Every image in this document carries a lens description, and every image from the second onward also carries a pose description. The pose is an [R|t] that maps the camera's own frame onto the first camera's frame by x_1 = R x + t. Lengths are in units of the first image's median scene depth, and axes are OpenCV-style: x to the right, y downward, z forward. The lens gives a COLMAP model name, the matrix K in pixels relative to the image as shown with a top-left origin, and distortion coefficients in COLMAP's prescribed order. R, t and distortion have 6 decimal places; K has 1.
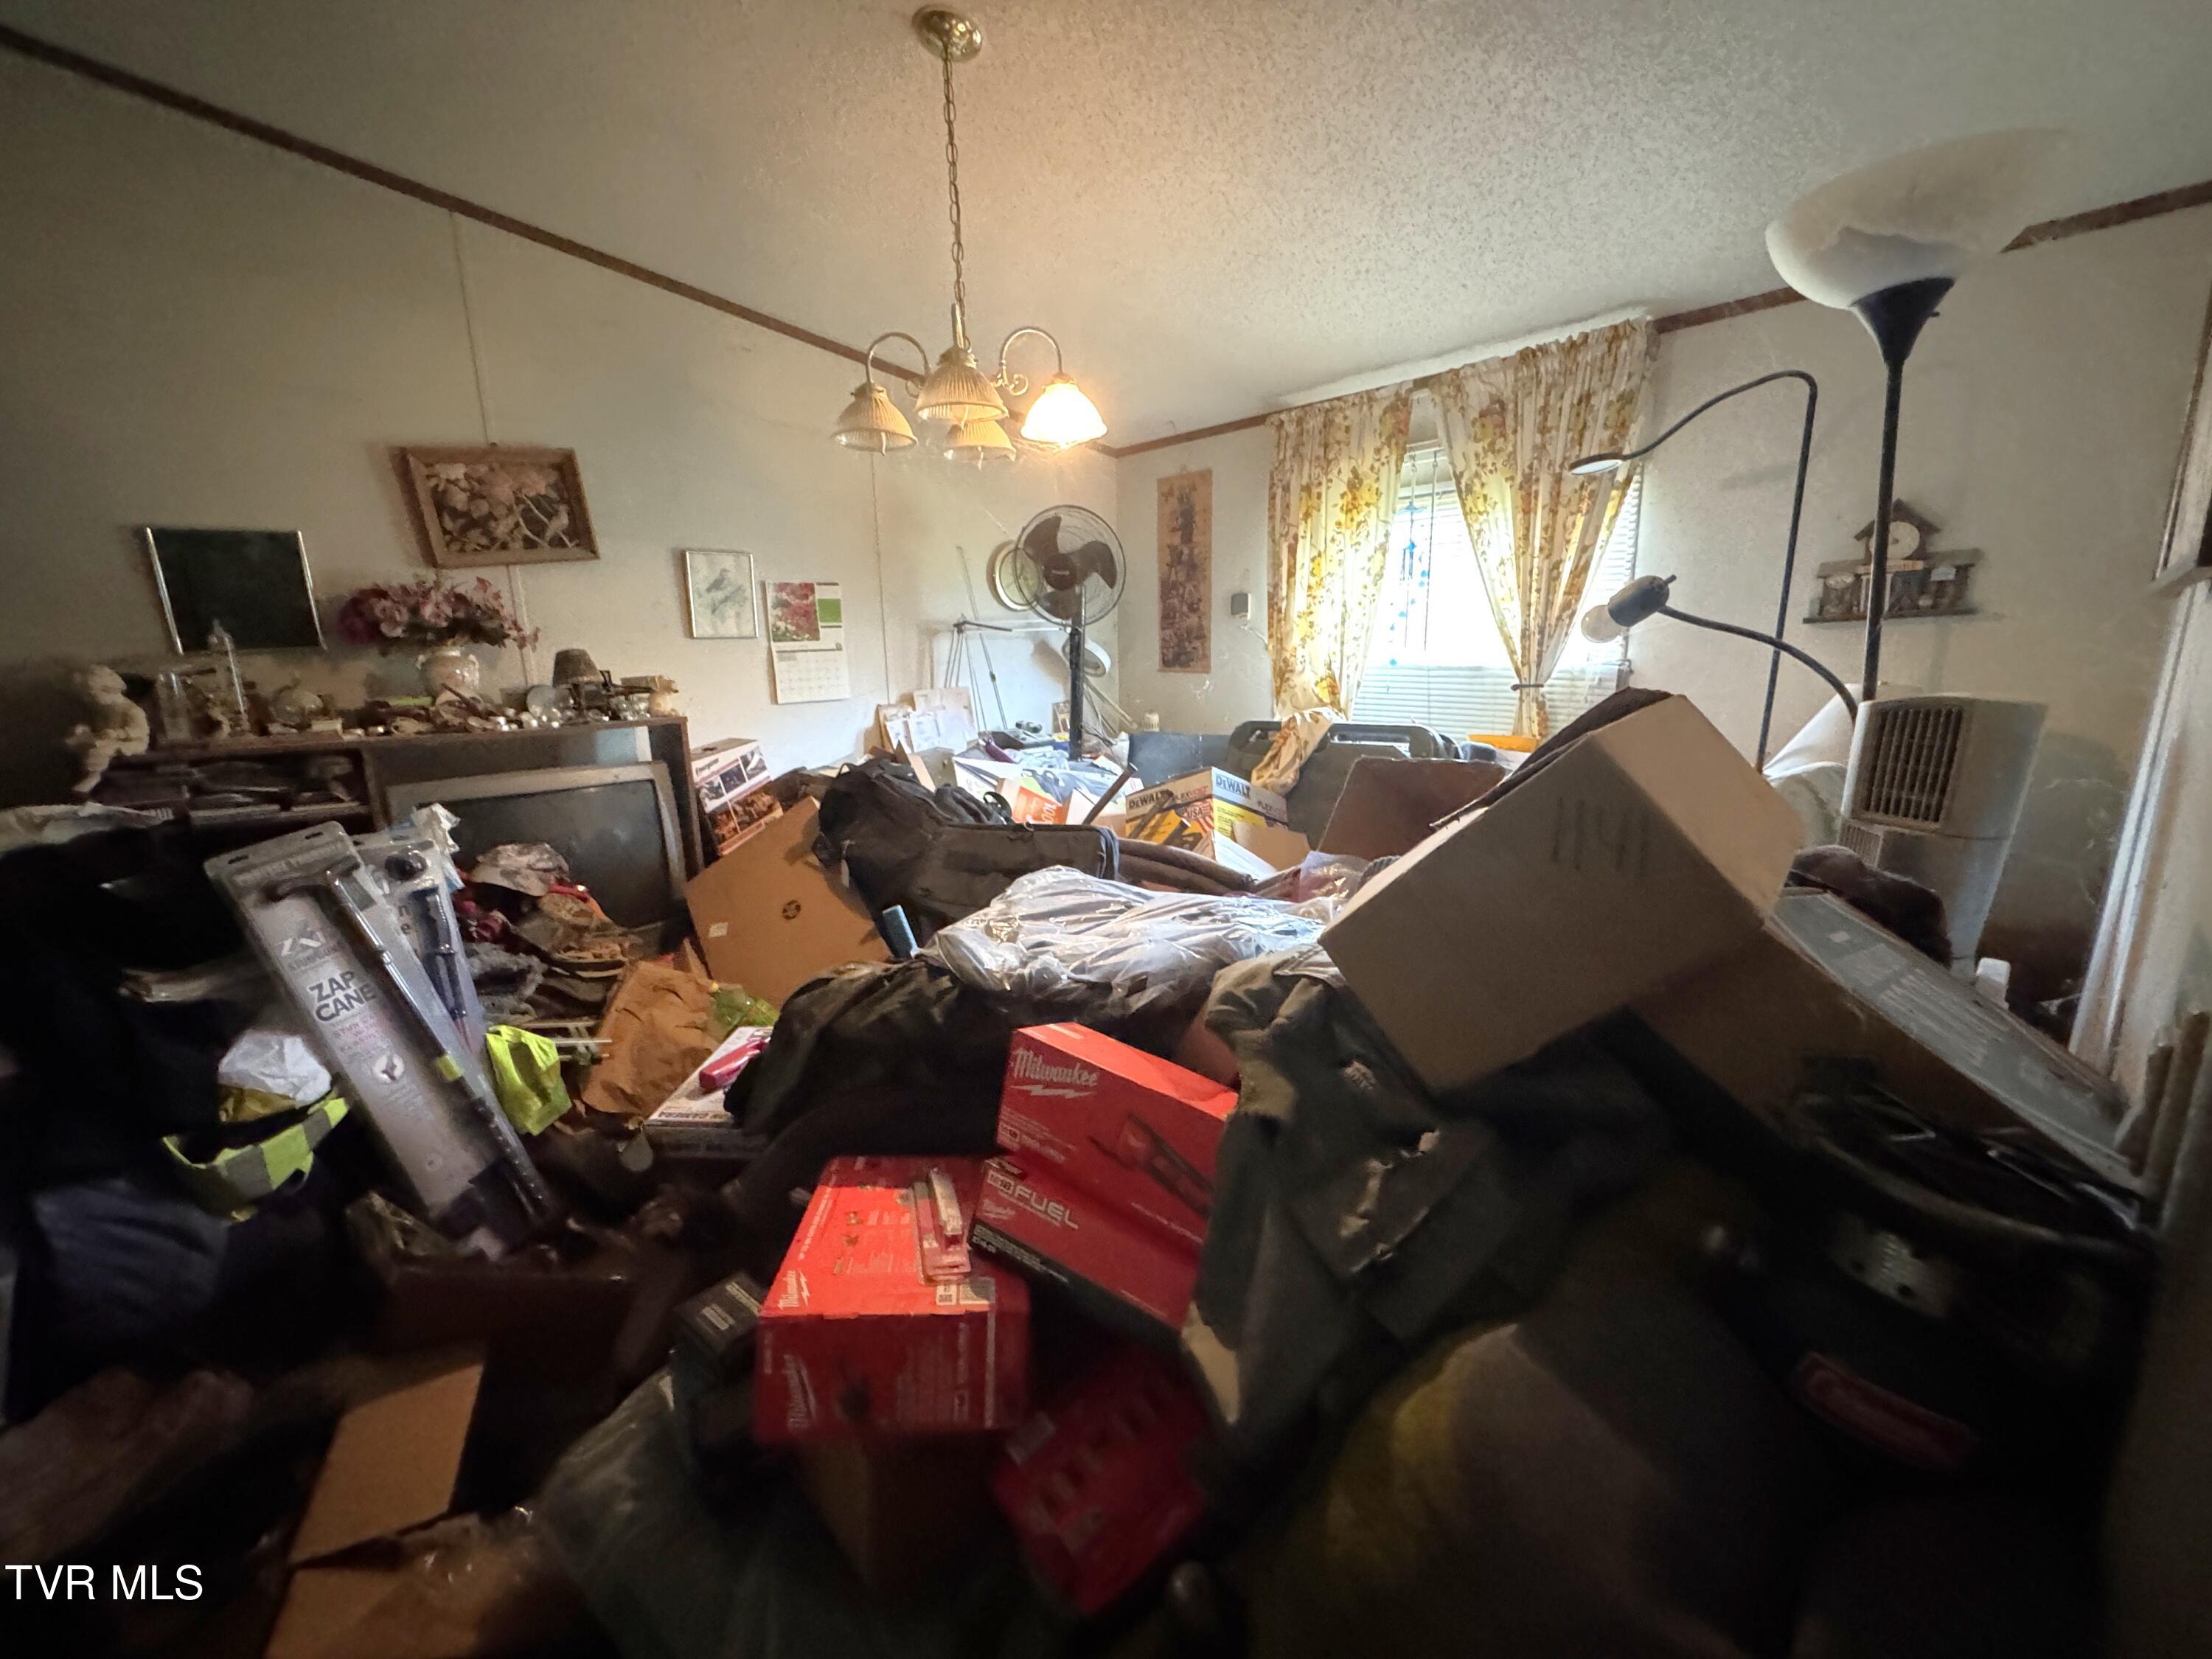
lens RADIAL K [[876.8, 0, 1106.0], [0, 876.8, 829.5], [0, 0, 1]] dist [-0.007252, -0.000165]
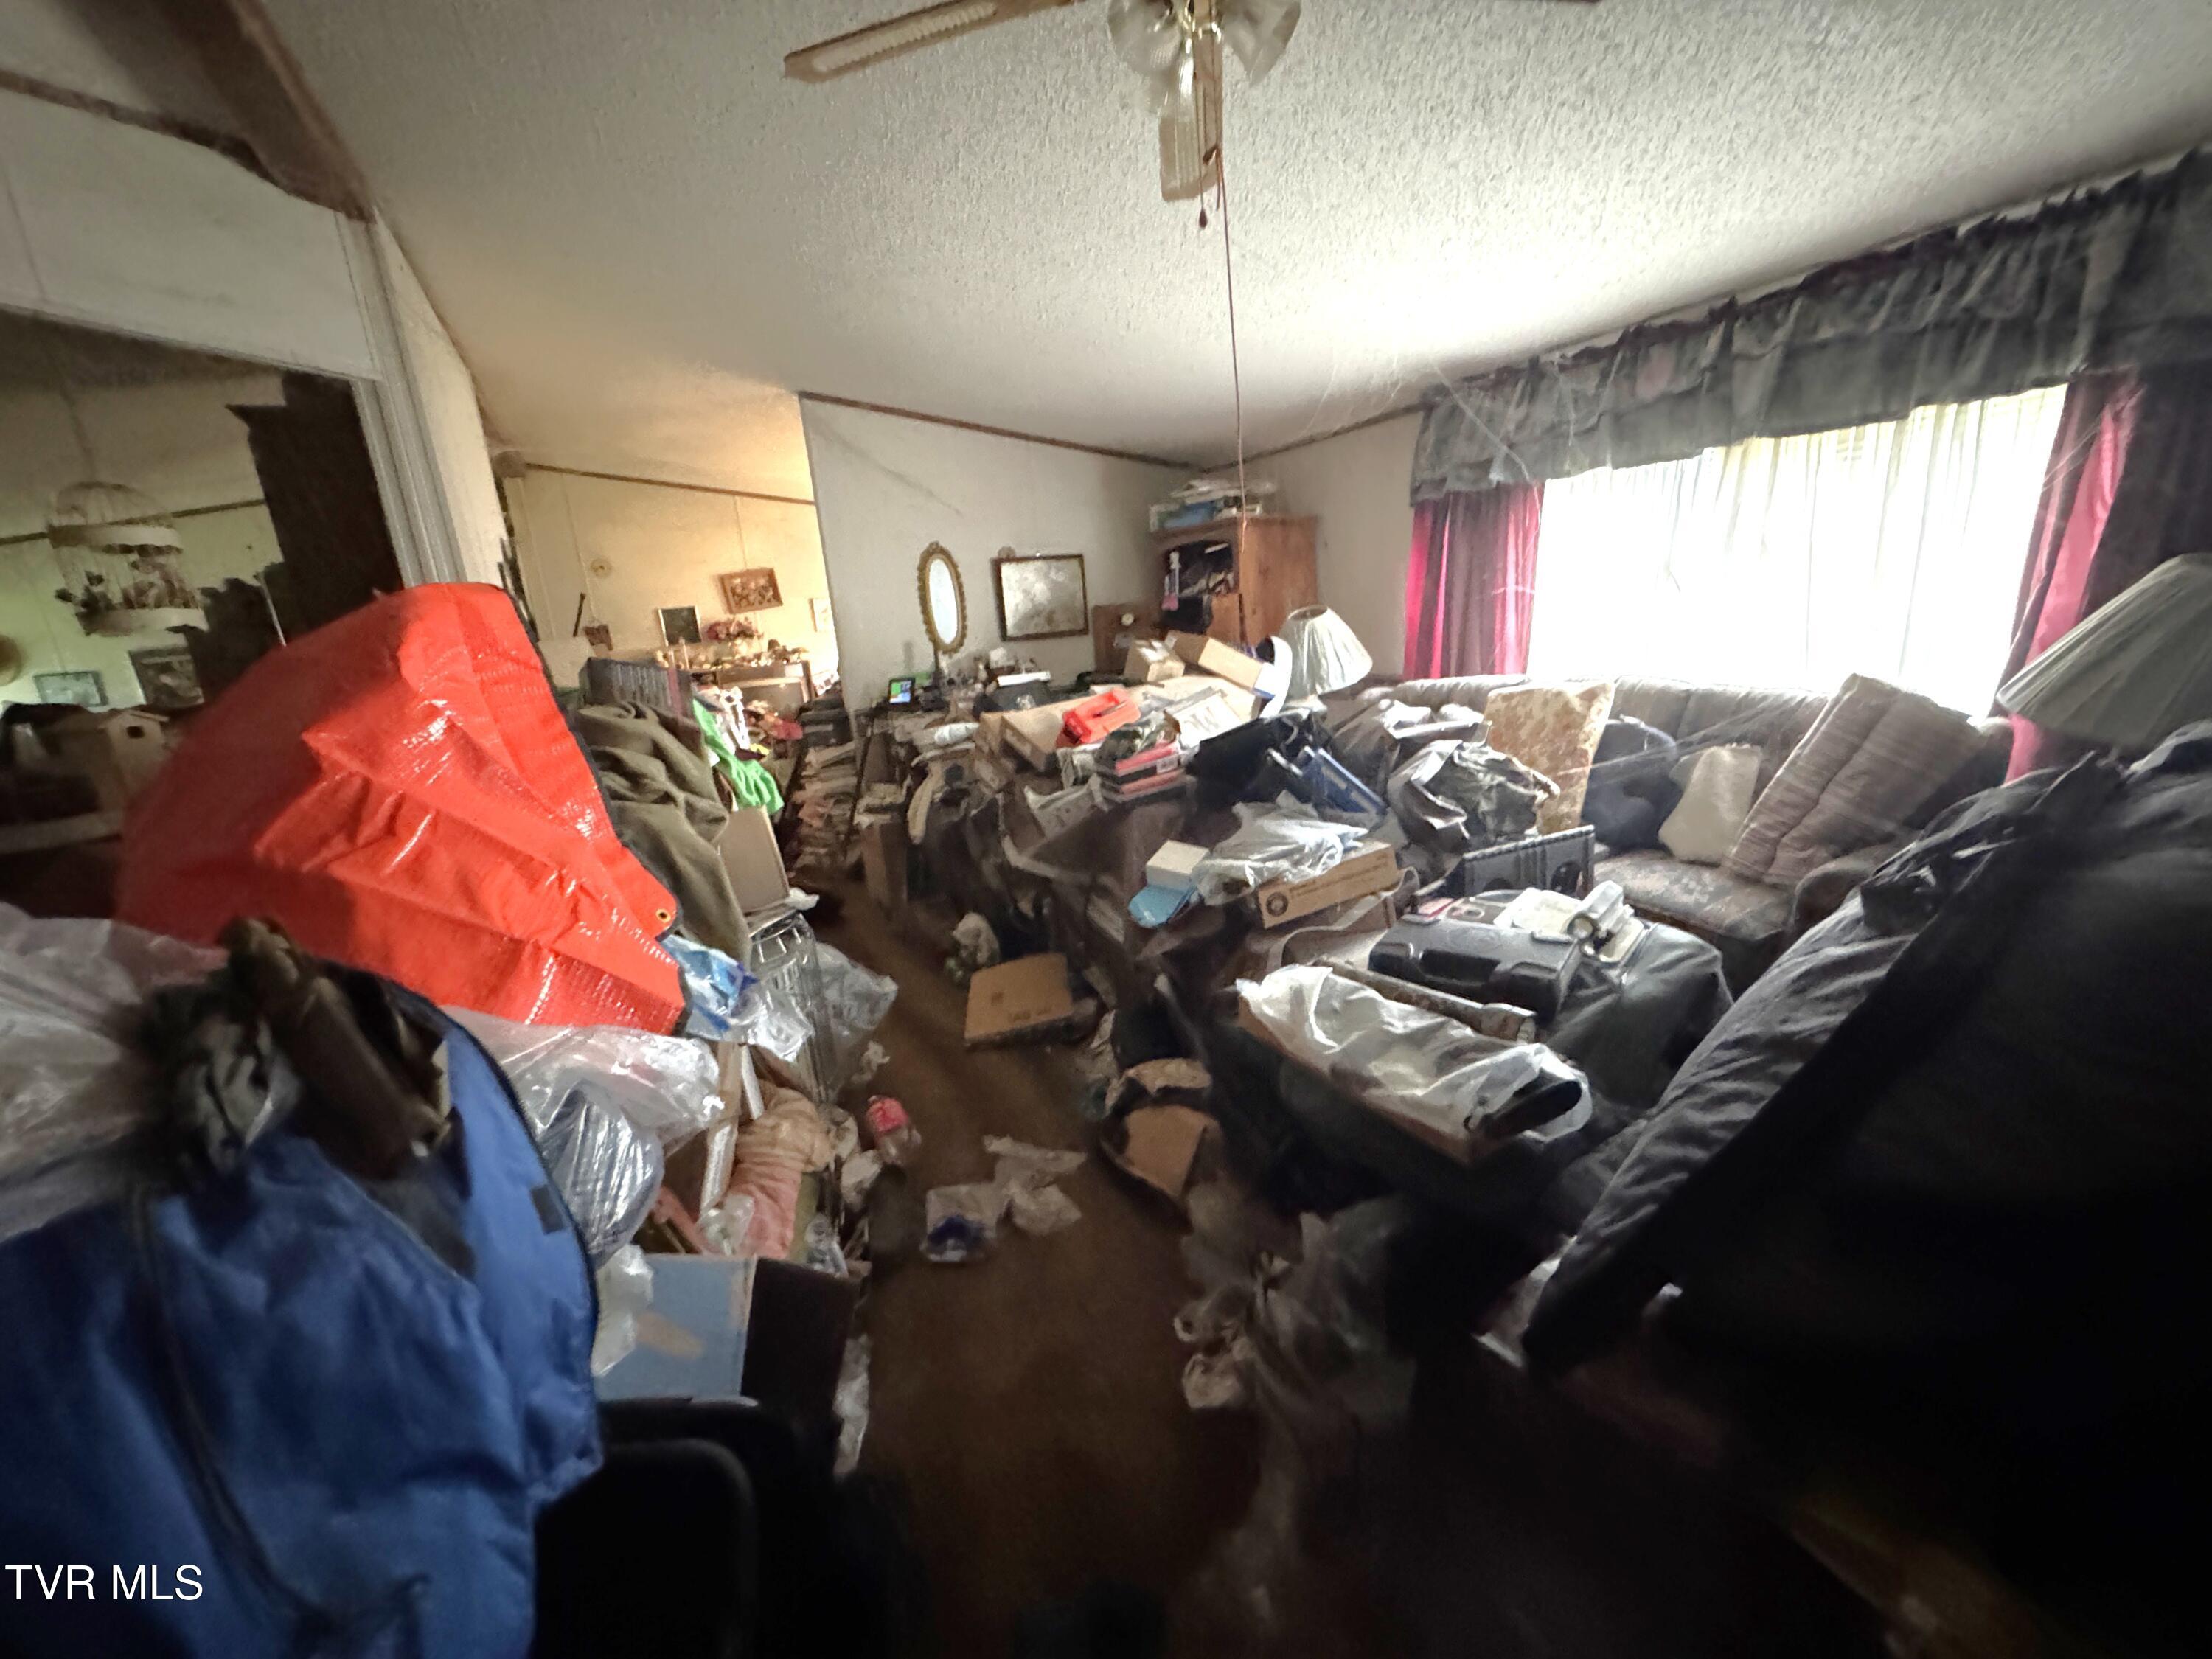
lens RADIAL K [[876.8, 0, 1106.0], [0, 876.8, 829.5], [0, 0, 1]] dist [-0.007252, -0.000165]
pose [[0.970724, -0.002800, -0.240181, 1.316986], [0.012393, 0.999184, 0.038440, 0.374738], [0.239878, -0.040291, 0.969967, -1.803564]]
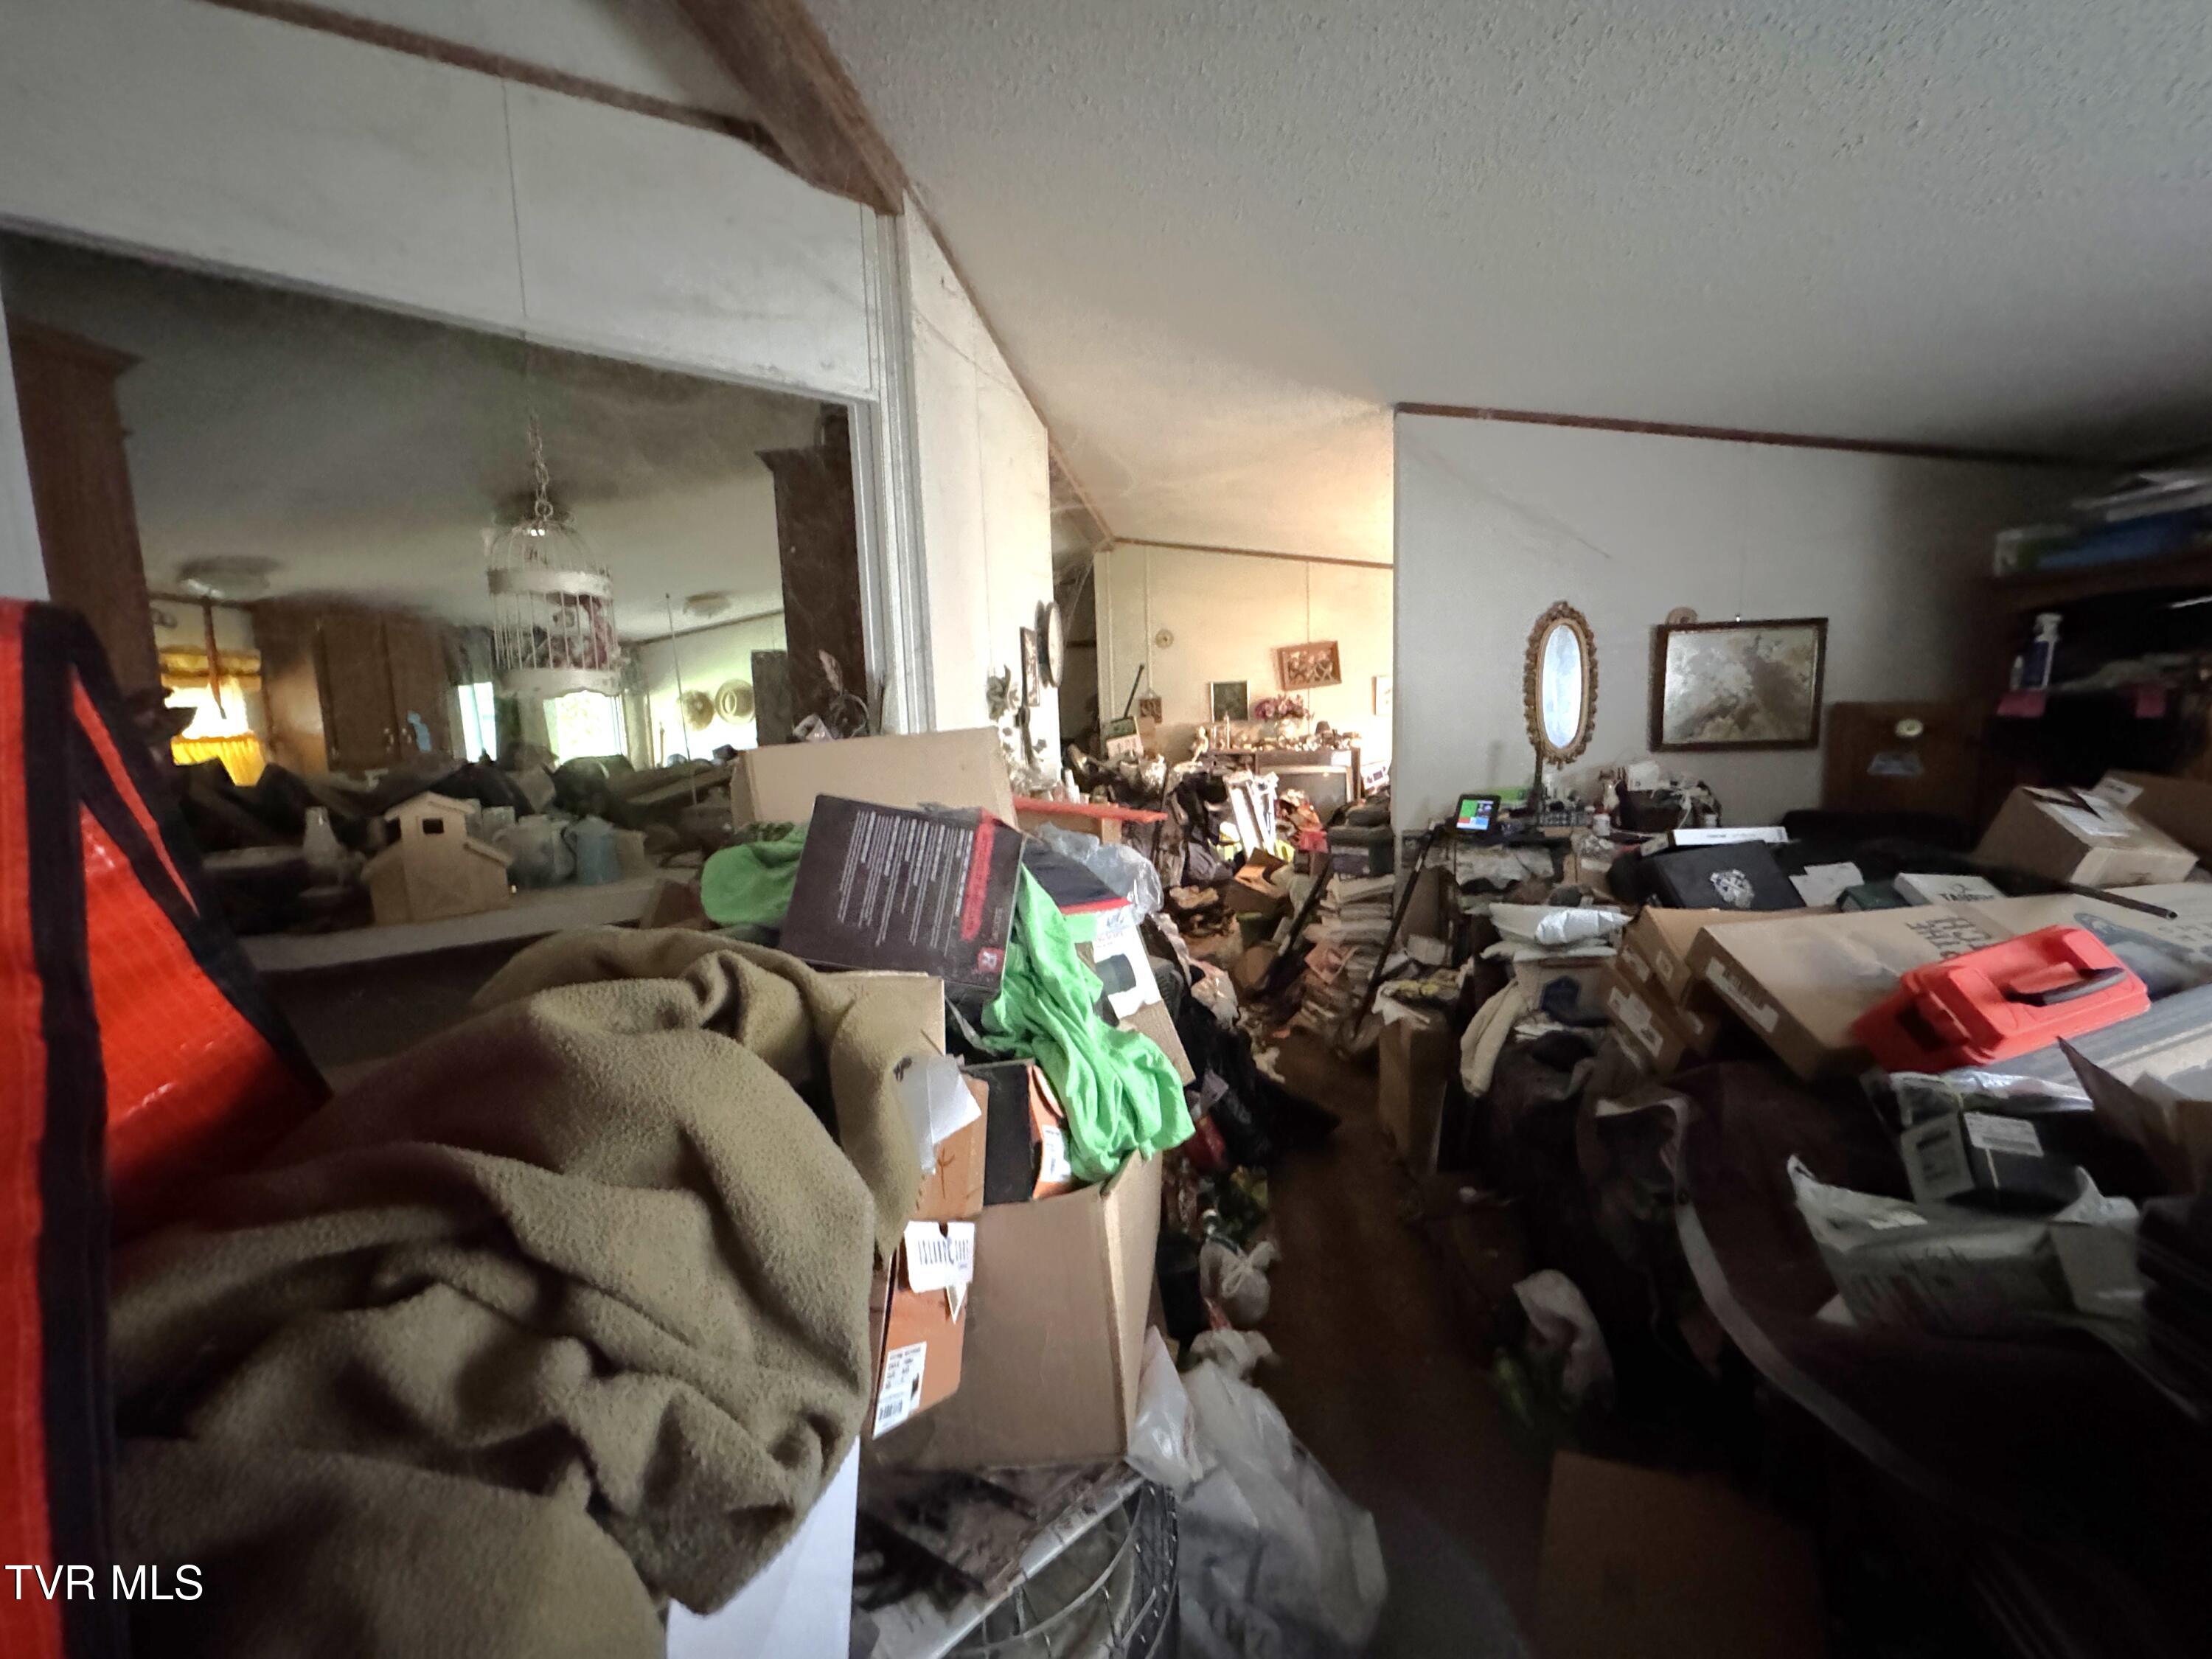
lens RADIAL K [[876.8, 0, 1106.0], [0, 876.8, 829.5], [0, 0, 1]] dist [-0.007252, -0.000165]
pose [[0.659905, 0.090037, -0.745935, 1.011309], [-0.141373, 0.989941, -0.005578, 0.238041], [0.737929, 0.109136, 0.665996, -1.274543]]
